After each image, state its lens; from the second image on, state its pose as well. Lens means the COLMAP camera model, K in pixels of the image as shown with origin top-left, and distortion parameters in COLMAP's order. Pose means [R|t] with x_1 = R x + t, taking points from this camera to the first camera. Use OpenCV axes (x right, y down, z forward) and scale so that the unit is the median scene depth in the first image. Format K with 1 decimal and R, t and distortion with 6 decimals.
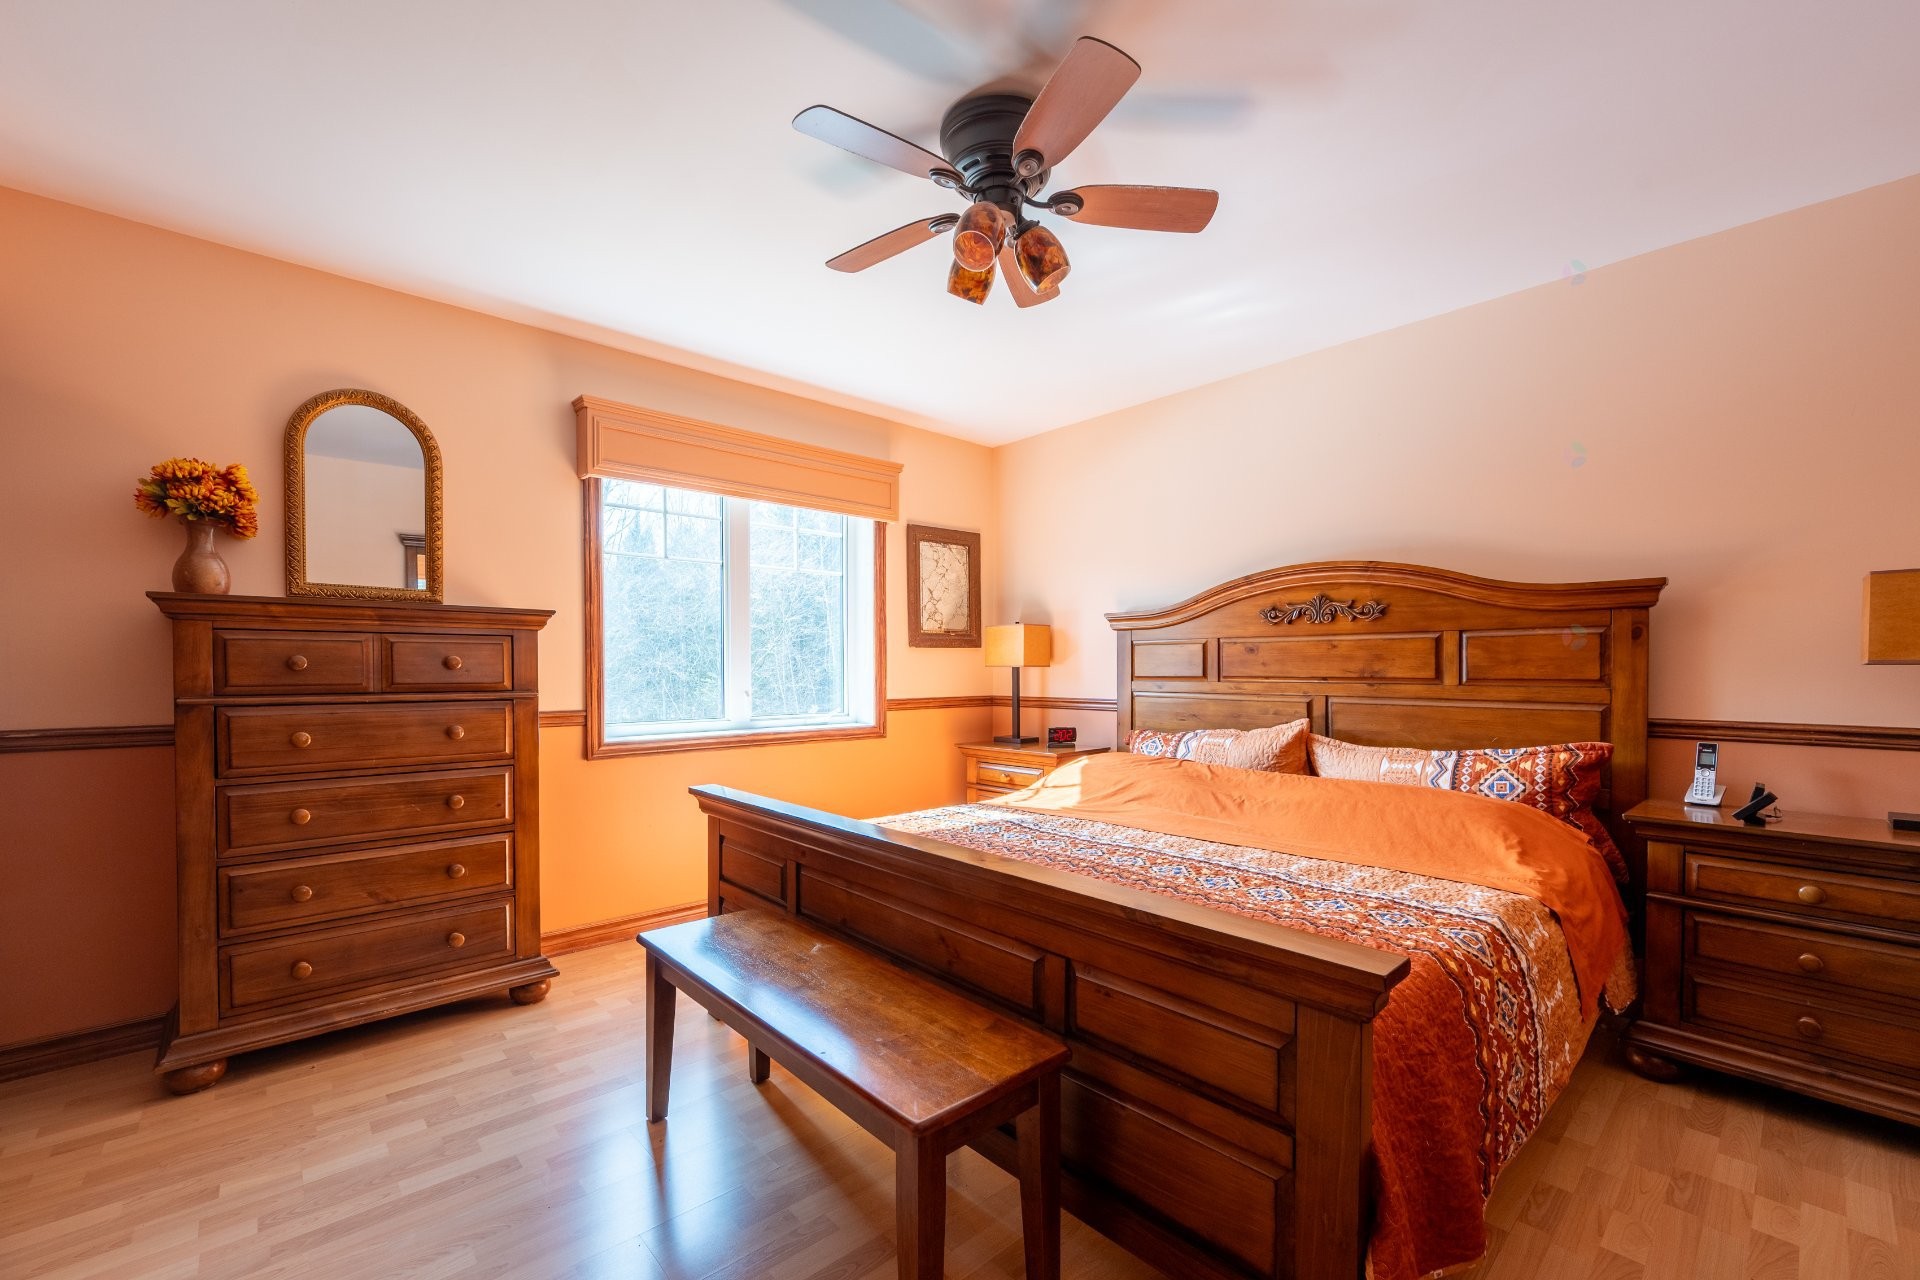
lens RADIAL K [[812.3, 0, 965.9], [0, 812.3, 676.5], [0, 0, 1]] dist [-0.002943, 0.000038]
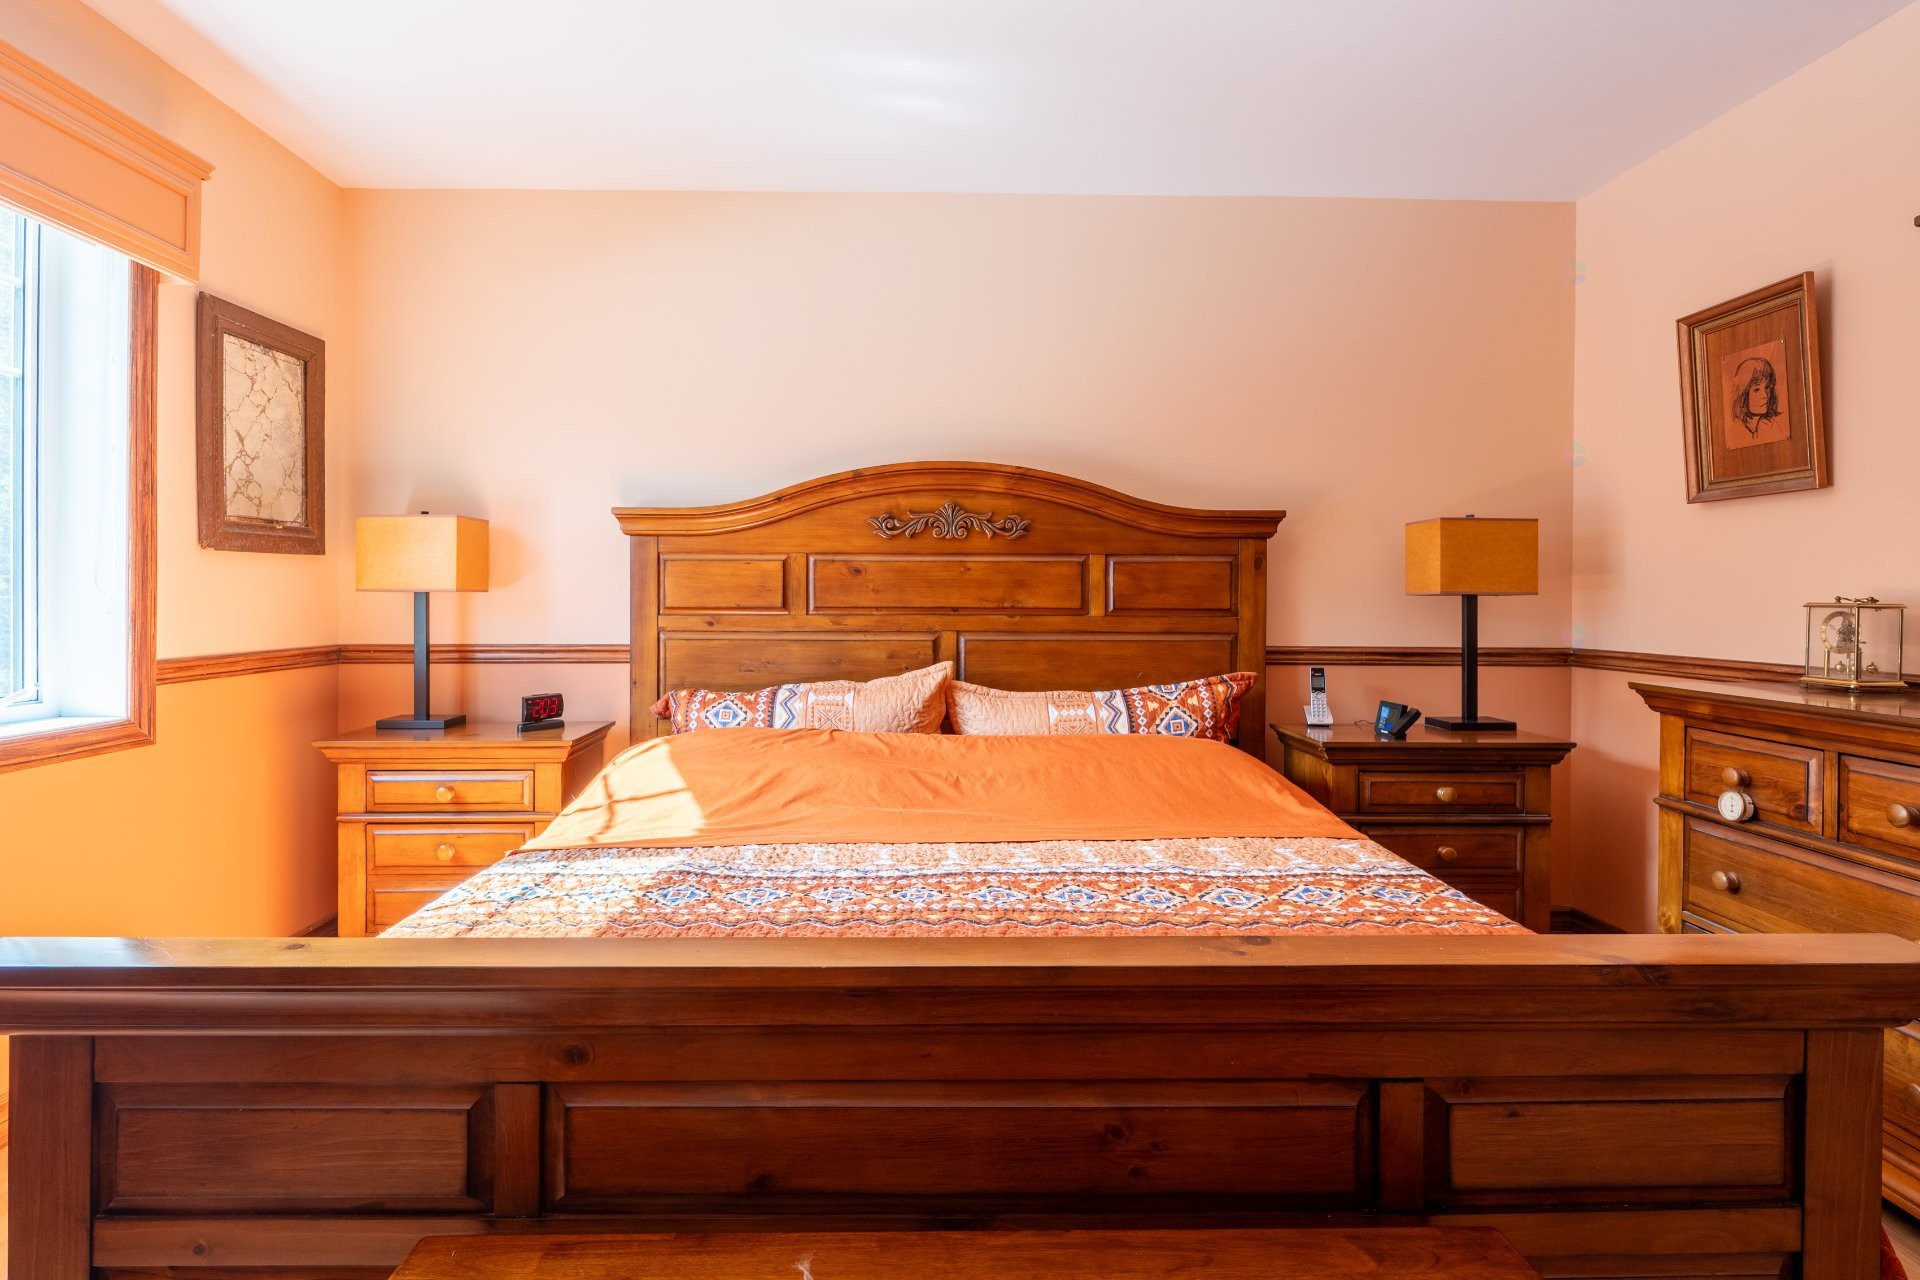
lens RADIAL K [[1025.1, 0, 956.8], [0, 1025.1, 592.0], [0, 0, 1]] dist [0.000621, 0.001222]
pose [[0.649277, 0.005827, 0.760529, -0.305769], [0.003994, 0.999931, -0.011071, -0.003309], [-0.760541, 0.010225, 0.649209, 0.344282]]
